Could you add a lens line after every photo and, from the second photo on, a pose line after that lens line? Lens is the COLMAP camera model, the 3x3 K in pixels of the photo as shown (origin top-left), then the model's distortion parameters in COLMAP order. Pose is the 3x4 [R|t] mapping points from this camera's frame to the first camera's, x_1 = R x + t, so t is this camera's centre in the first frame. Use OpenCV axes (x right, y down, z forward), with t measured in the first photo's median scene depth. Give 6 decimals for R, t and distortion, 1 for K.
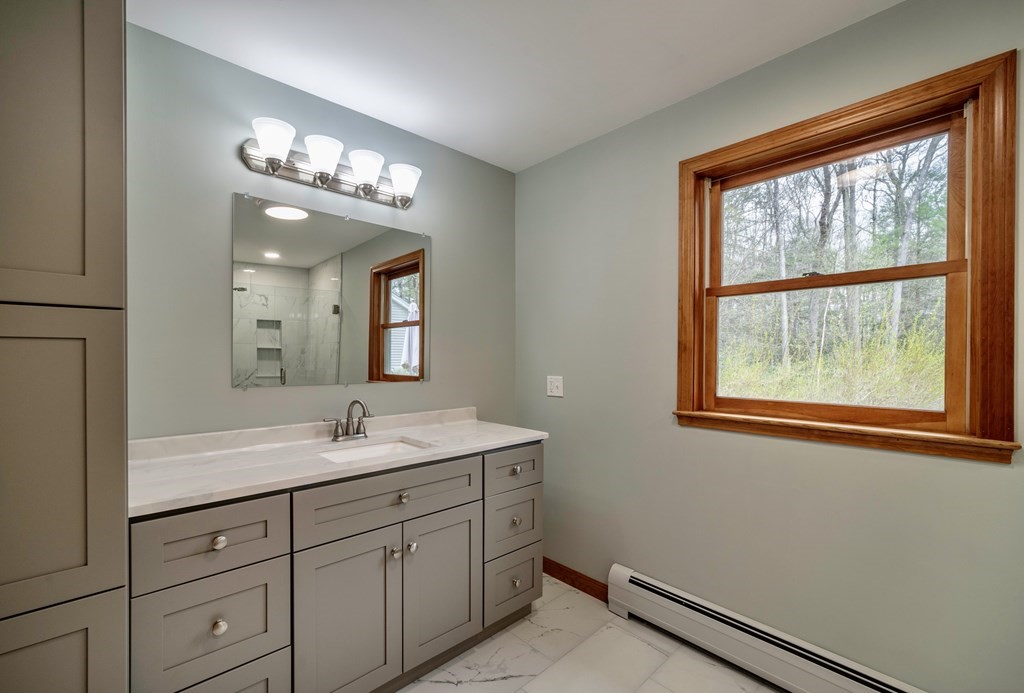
lens RADIAL K [[430.4, 0, 496.2], [0, 430.4, 358.7], [0, 0, 1]] dist [-0.015050, 0.008801]
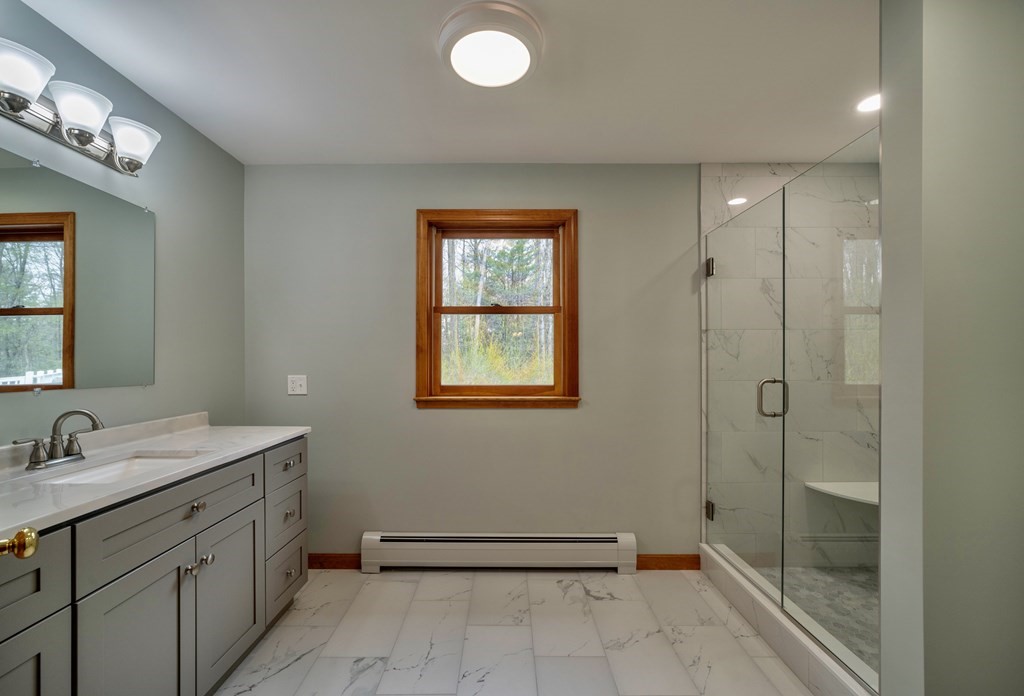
lens RADIAL K [[430.4, 0, 496.2], [0, 430.4, 360.2], [0, 0, 1]] dist [-0.015050, 0.008801]
pose [[0.672597, 0.000187, 0.740009, -0.391662], [0.005769, 0.999968, -0.005496, 0.015738], [-0.739986, 0.007965, 0.672575, -0.070077]]
